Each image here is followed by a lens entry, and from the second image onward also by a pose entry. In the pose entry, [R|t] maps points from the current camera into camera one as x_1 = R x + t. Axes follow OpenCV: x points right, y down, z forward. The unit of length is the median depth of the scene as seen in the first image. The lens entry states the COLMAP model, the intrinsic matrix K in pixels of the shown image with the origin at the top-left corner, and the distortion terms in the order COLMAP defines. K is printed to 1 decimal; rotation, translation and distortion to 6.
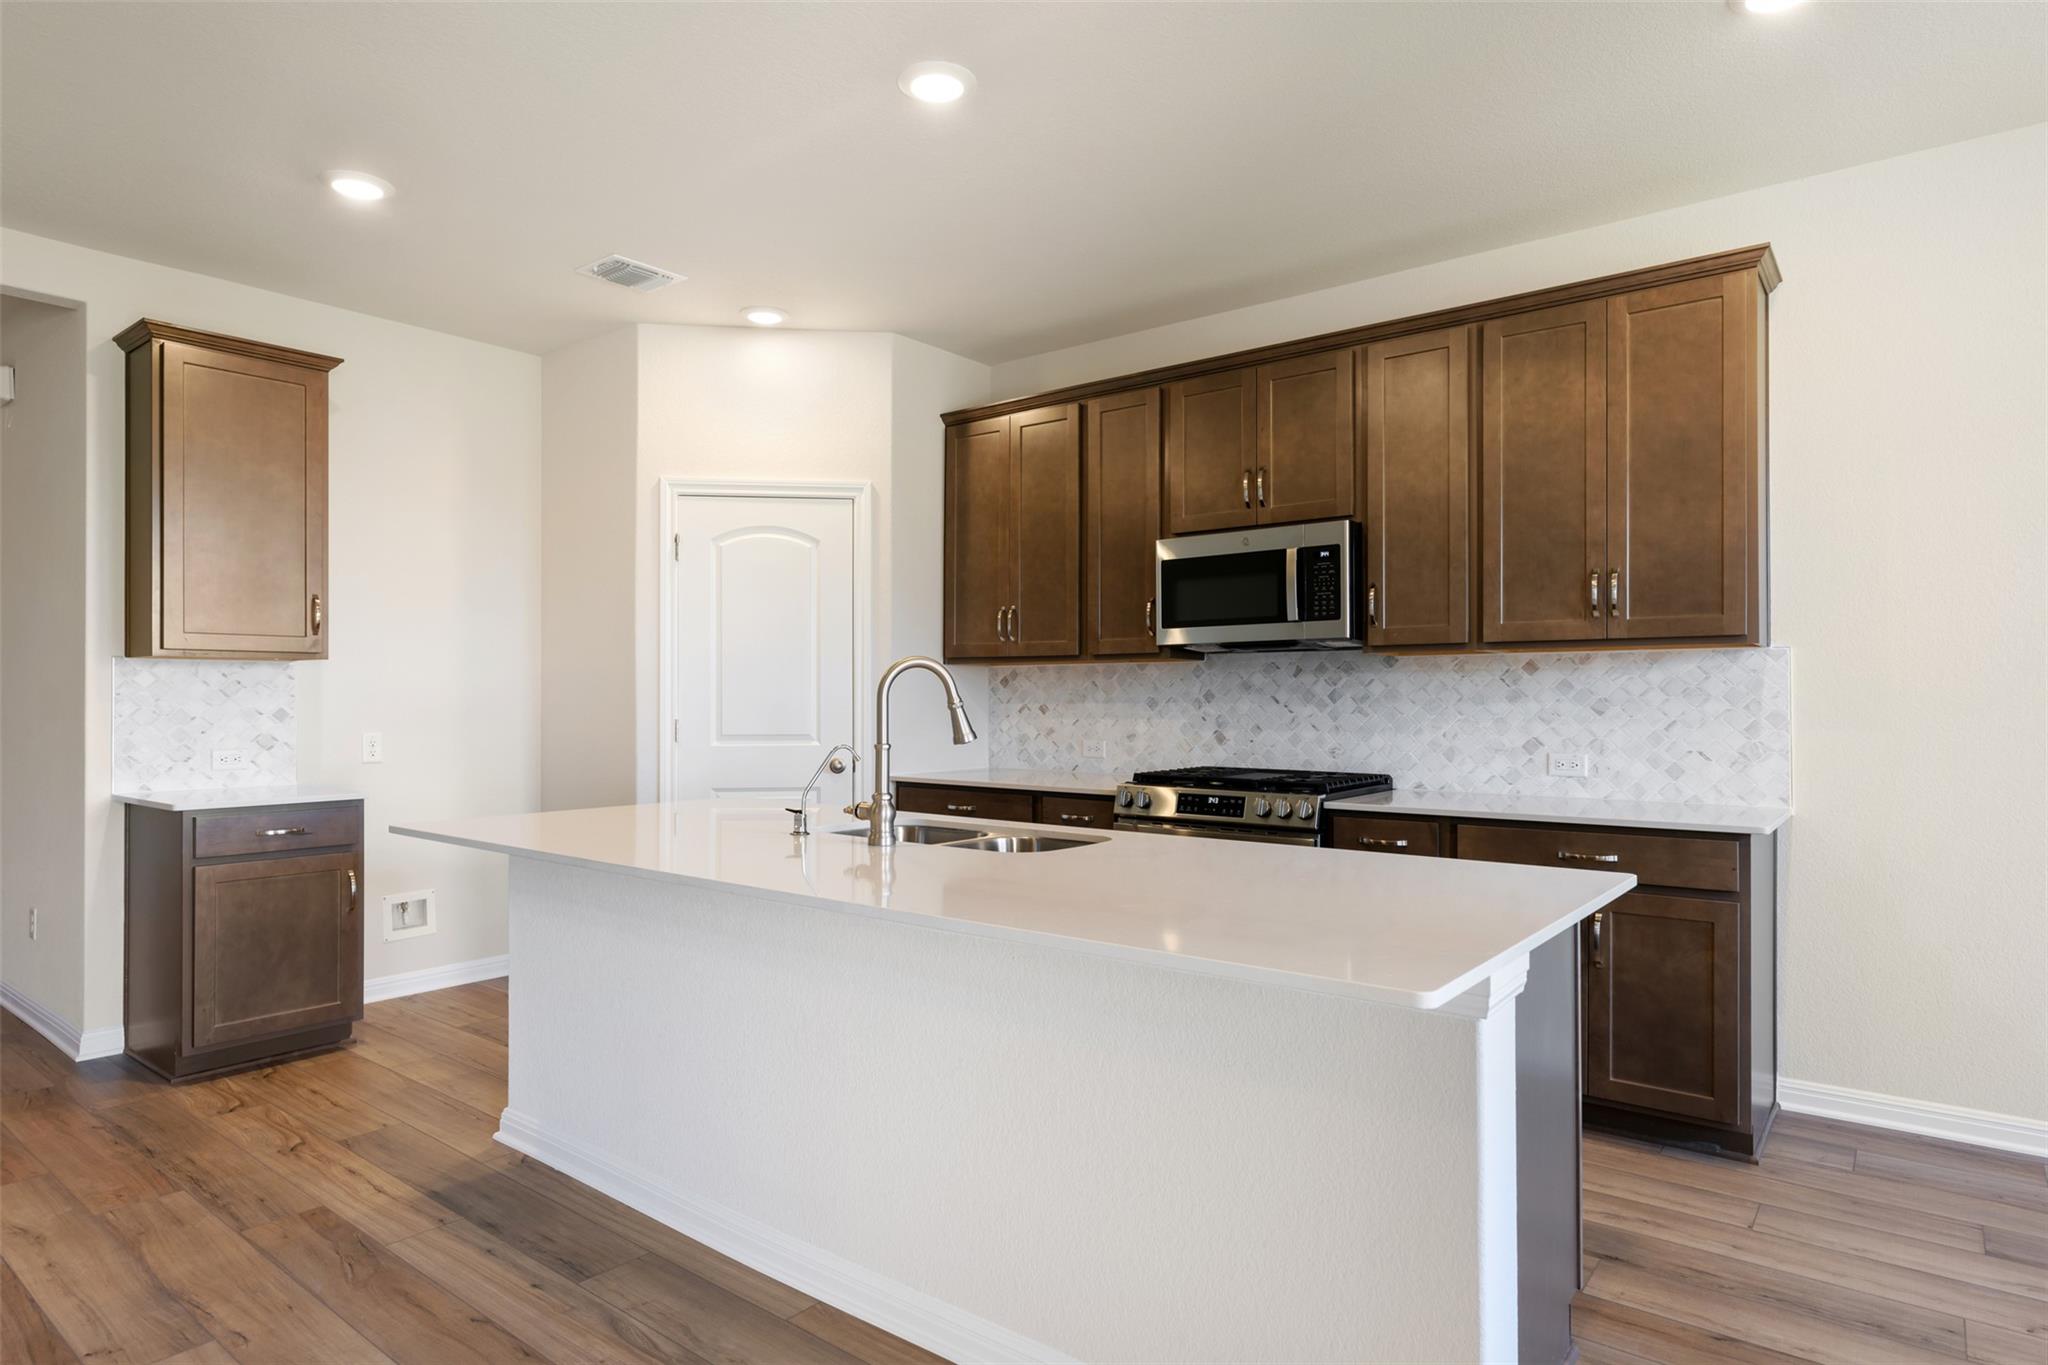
lens RADIAL K [[1146.7, 0, 1024.0], [0, 1146.7, 694.0], [0, 0, 1]] dist [-0.002055, 0.001170]
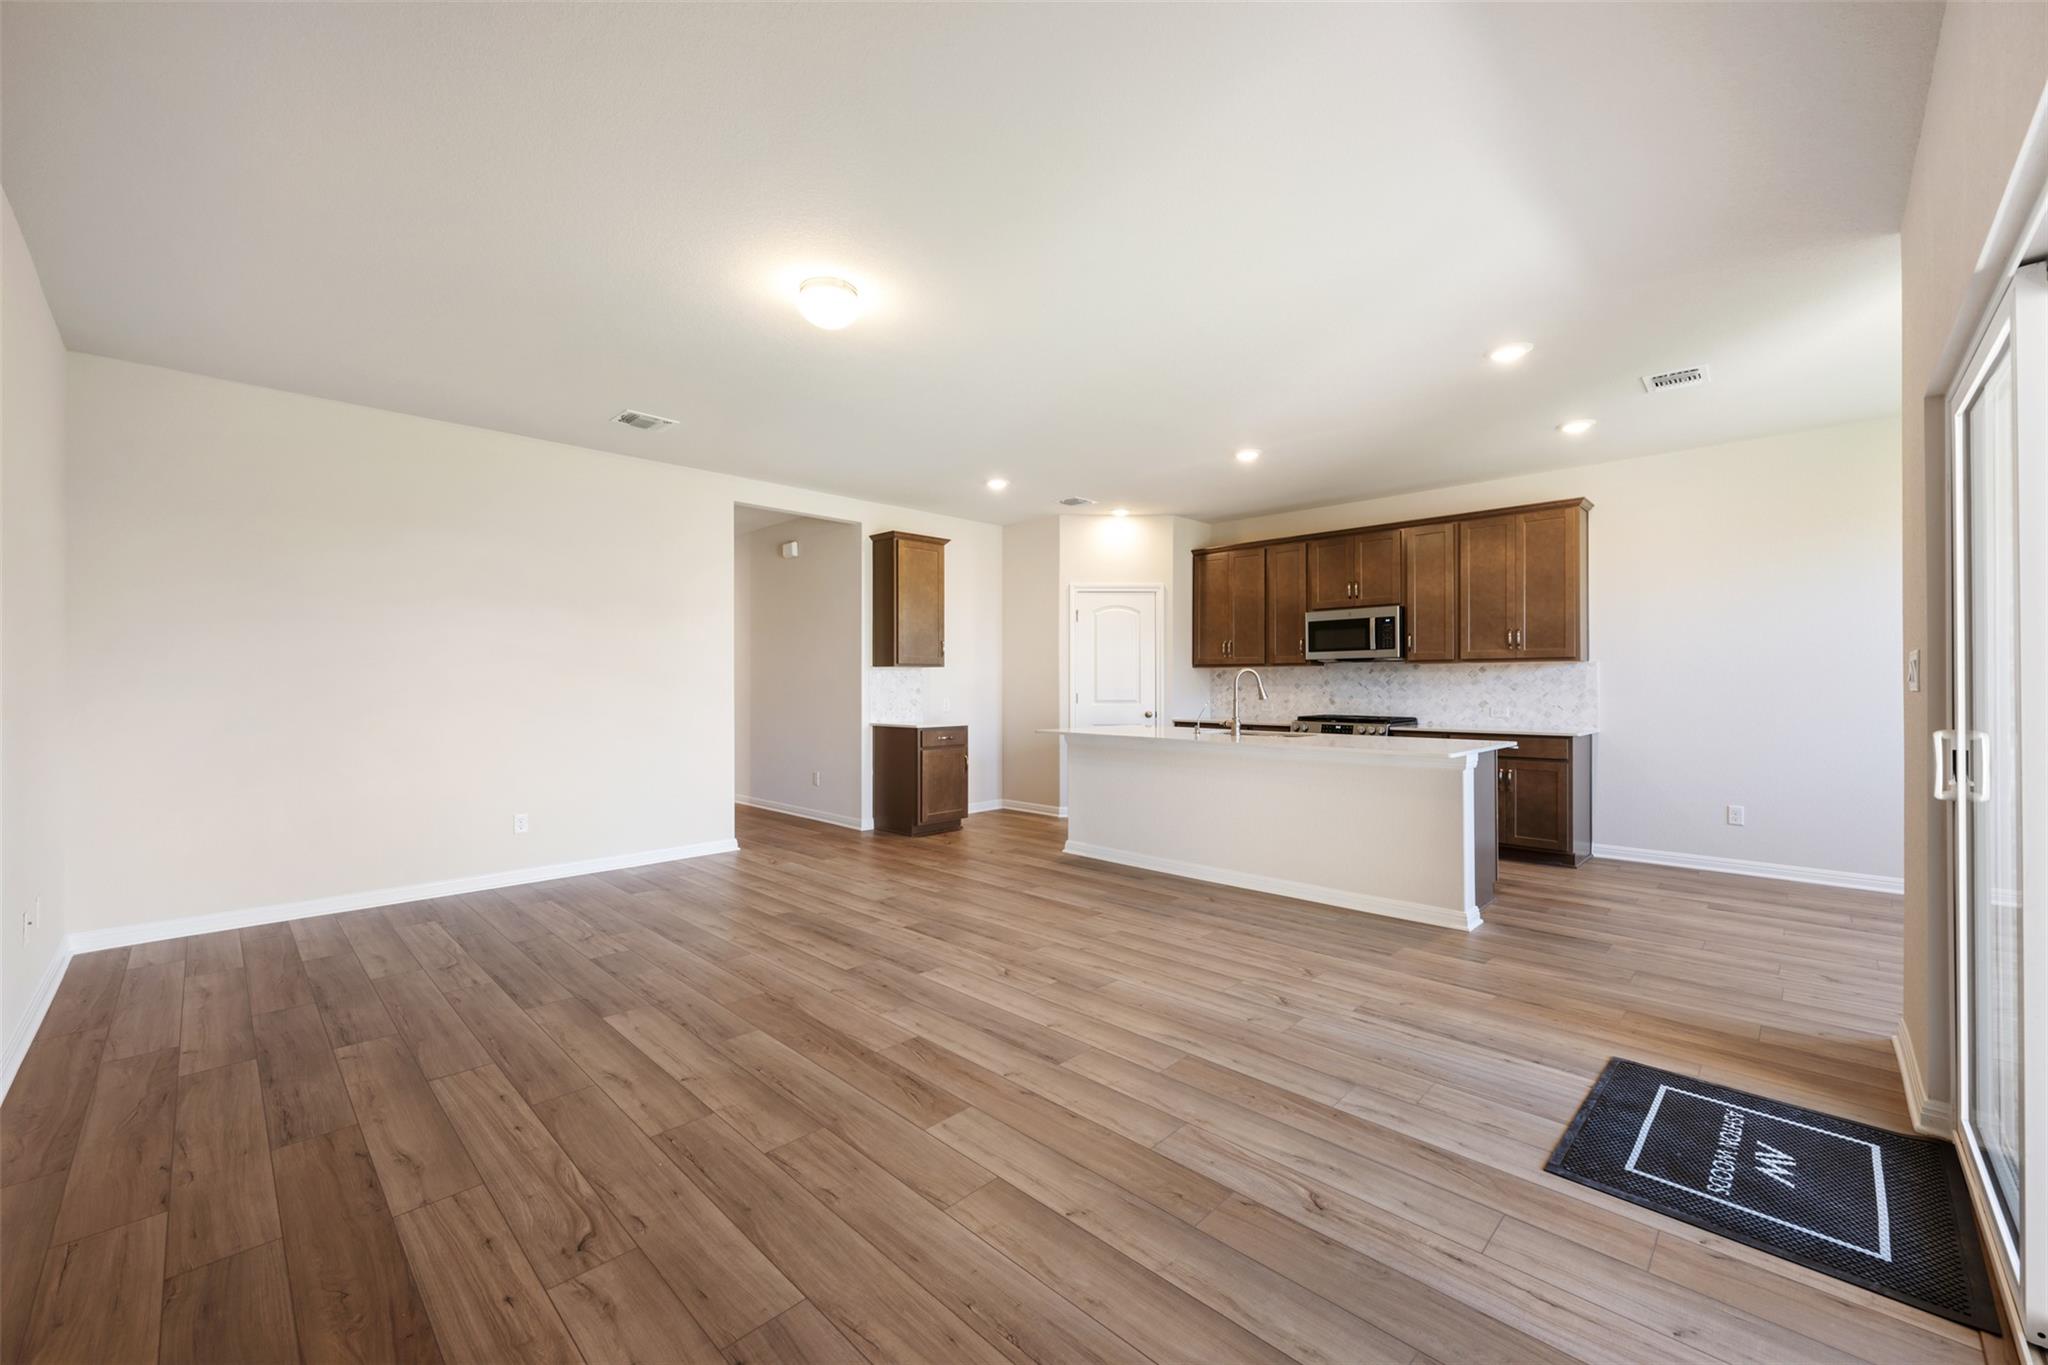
lens RADIAL K [[809.9, 0, 1023.5], [0, 809.9, 683.2], [0, 0, 1]] dist [-0.002694, 0.000116]
pose [[0.994246, -0.000553, -0.107116, -0.268465], [0.000713, 0.999999, 0.001456, 0.000519], [0.107115, -0.001525, 0.994245, -0.639578]]
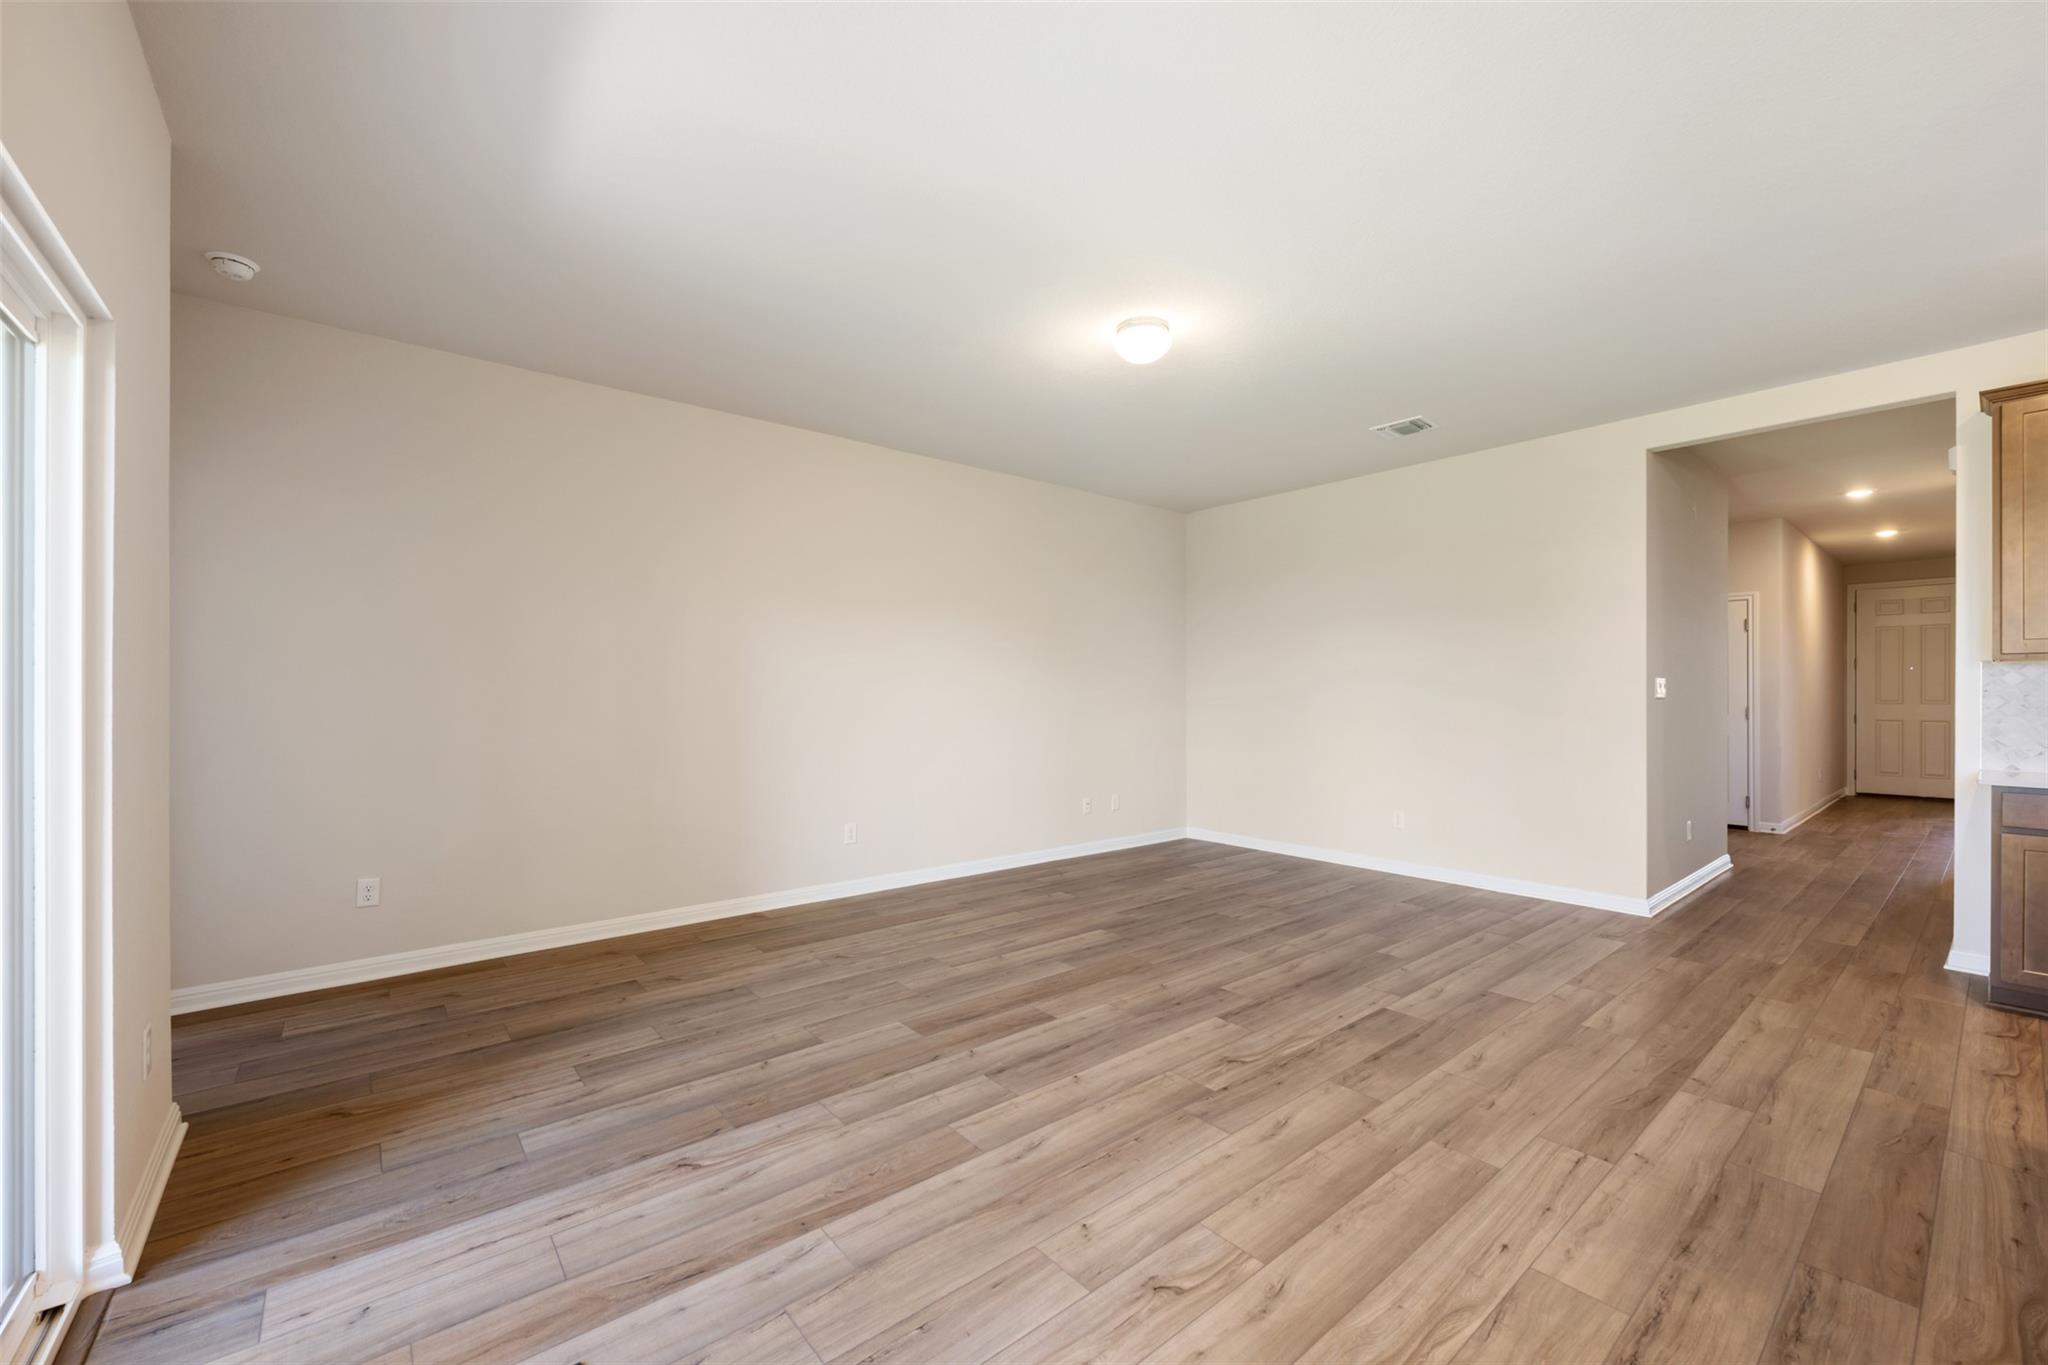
lens RADIAL K [[809.9, 0, 1013.3], [0, 809.9, 696.6], [0, 0, 1]] dist [-0.002694, 0.000116]
pose [[-0.219554, 0.004985, -0.975588, 0.293457], [0.001277, 0.999988, 0.004822, 0.000637], [0.975600, -0.000187, -0.219558, 0.141203]]
